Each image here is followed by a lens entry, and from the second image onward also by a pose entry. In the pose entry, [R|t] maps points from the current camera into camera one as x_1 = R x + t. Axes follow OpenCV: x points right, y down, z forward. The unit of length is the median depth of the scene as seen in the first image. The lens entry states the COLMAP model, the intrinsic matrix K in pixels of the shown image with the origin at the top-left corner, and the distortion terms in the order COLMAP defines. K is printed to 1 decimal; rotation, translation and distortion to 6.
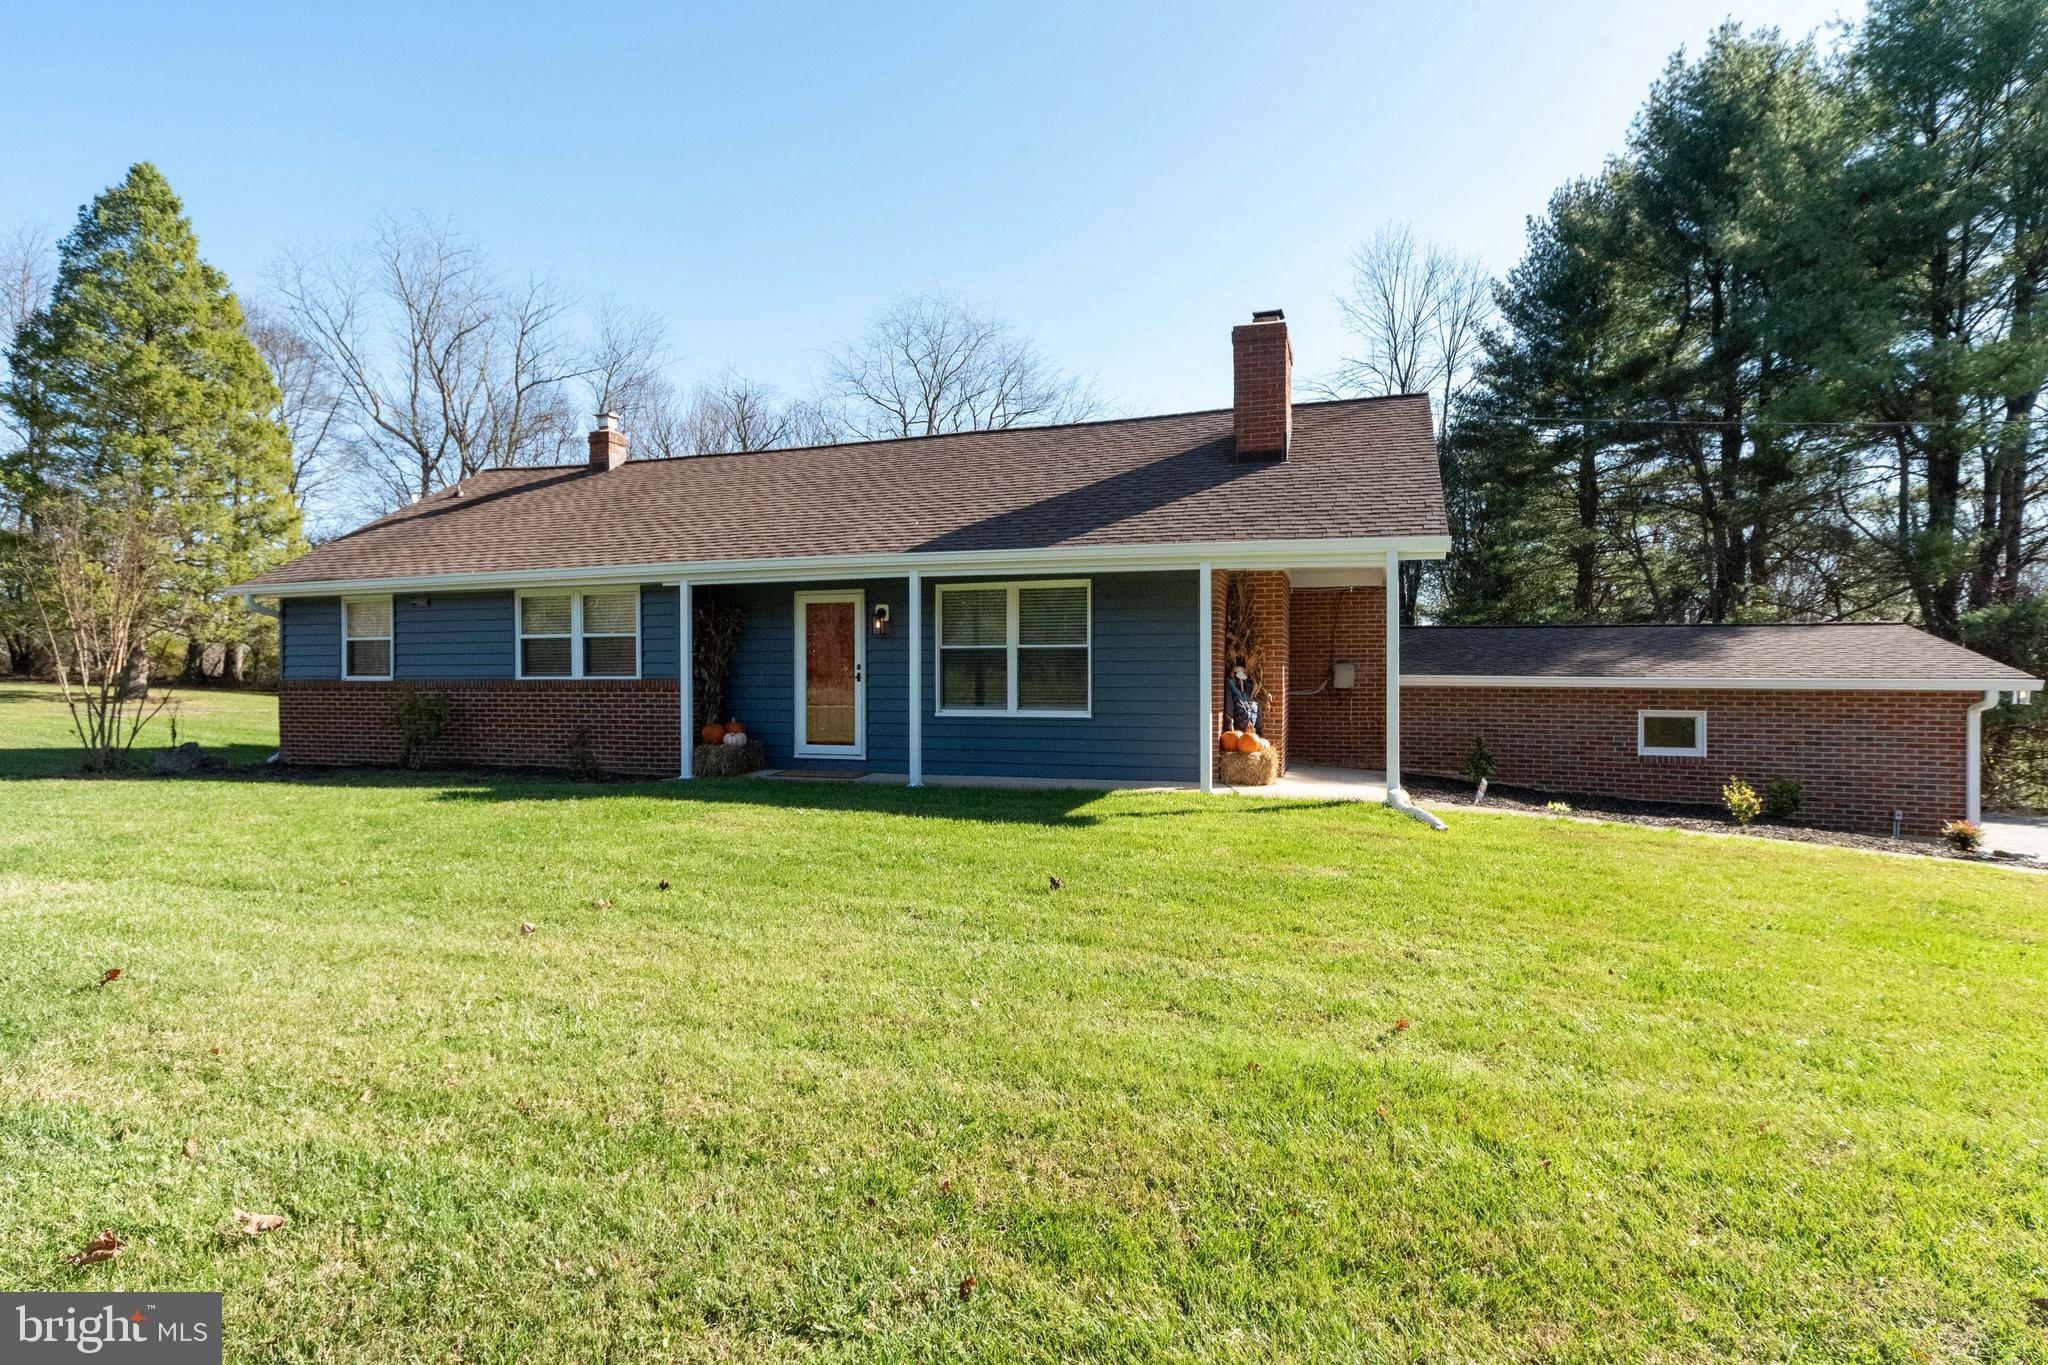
lens RADIAL K [[1049.3, 0, 952.8], [0, 1049.3, 696.7], [0, 0, 1]] dist [-0.001446, -0.000849]
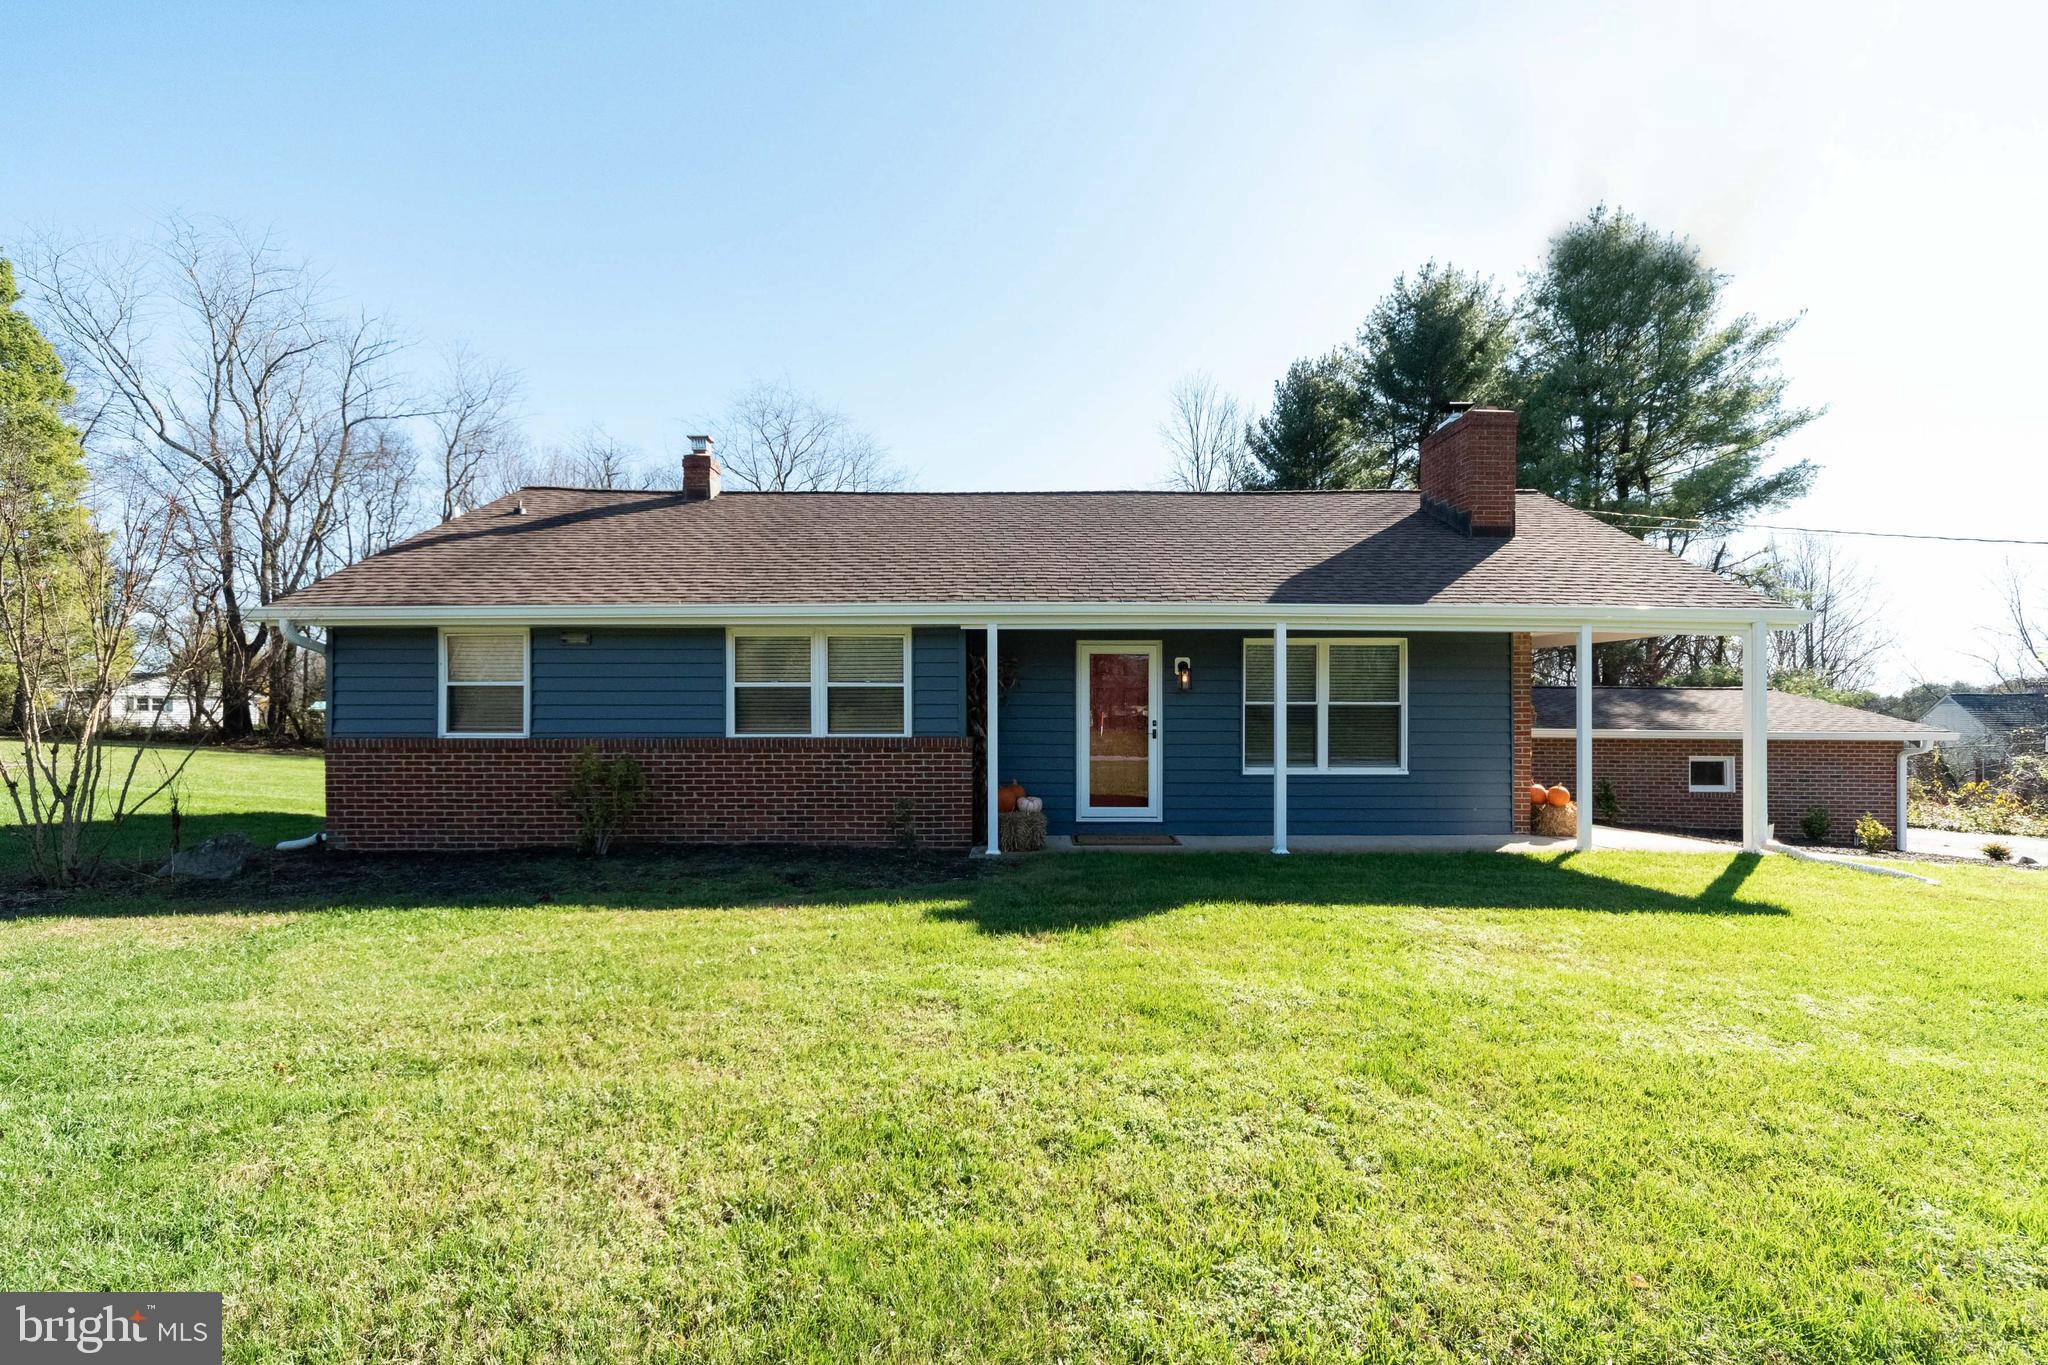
lens RADIAL K [[843.6, 0, 1041.9], [0, 843.6, 714.8], [0, 0, 1]] dist [0.000111, -0.000243]
pose [[0.942110, 0.002530, 0.335295, -0.364645], [0.004184, 0.999805, -0.019302, -0.017884], [-0.335279, 0.019587, 0.941915, 0.268633]]
